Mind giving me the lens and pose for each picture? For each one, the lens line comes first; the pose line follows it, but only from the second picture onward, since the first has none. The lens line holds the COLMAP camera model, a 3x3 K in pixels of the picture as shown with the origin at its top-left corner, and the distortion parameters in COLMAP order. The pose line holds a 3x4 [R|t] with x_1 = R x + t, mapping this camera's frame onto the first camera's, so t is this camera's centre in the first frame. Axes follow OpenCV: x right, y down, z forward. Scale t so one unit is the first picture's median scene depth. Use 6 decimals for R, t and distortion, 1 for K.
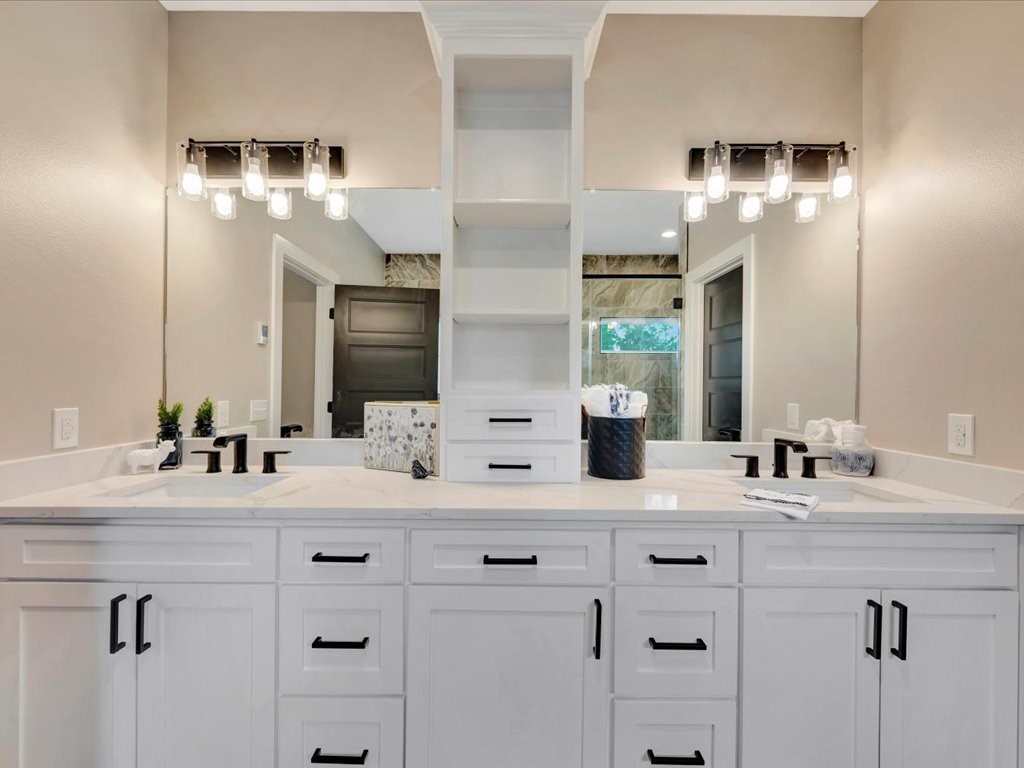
lens RADIAL K [[456.1, 0, 510.9], [0, 456.1, 391.0], [0, 0, 1]] dist [0.001910, -0.001397]
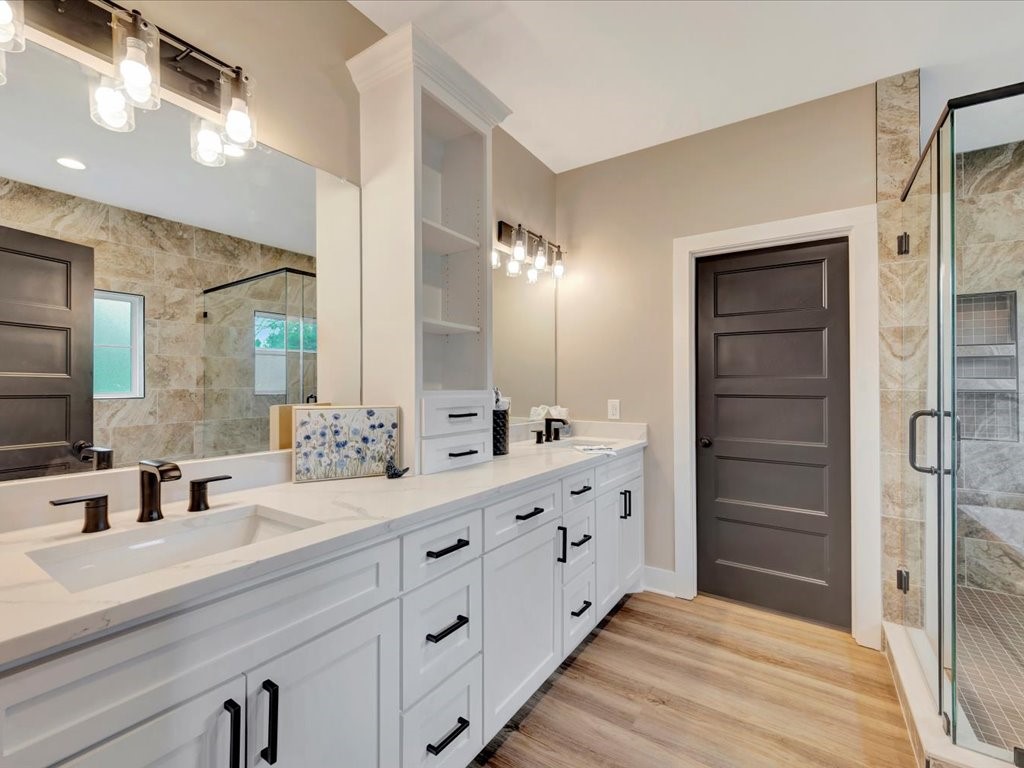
lens RADIAL K [[456.1, 0, 510.9], [0, 456.1, 391.0], [0, 0, 1]] dist [0.001910, -0.001397]
pose [[0.549700, -0.009449, 0.835309, -0.852801], [0.007481, 0.999952, 0.006389, -0.006384], [-0.835329, 0.002737, 0.549744, 0.207845]]
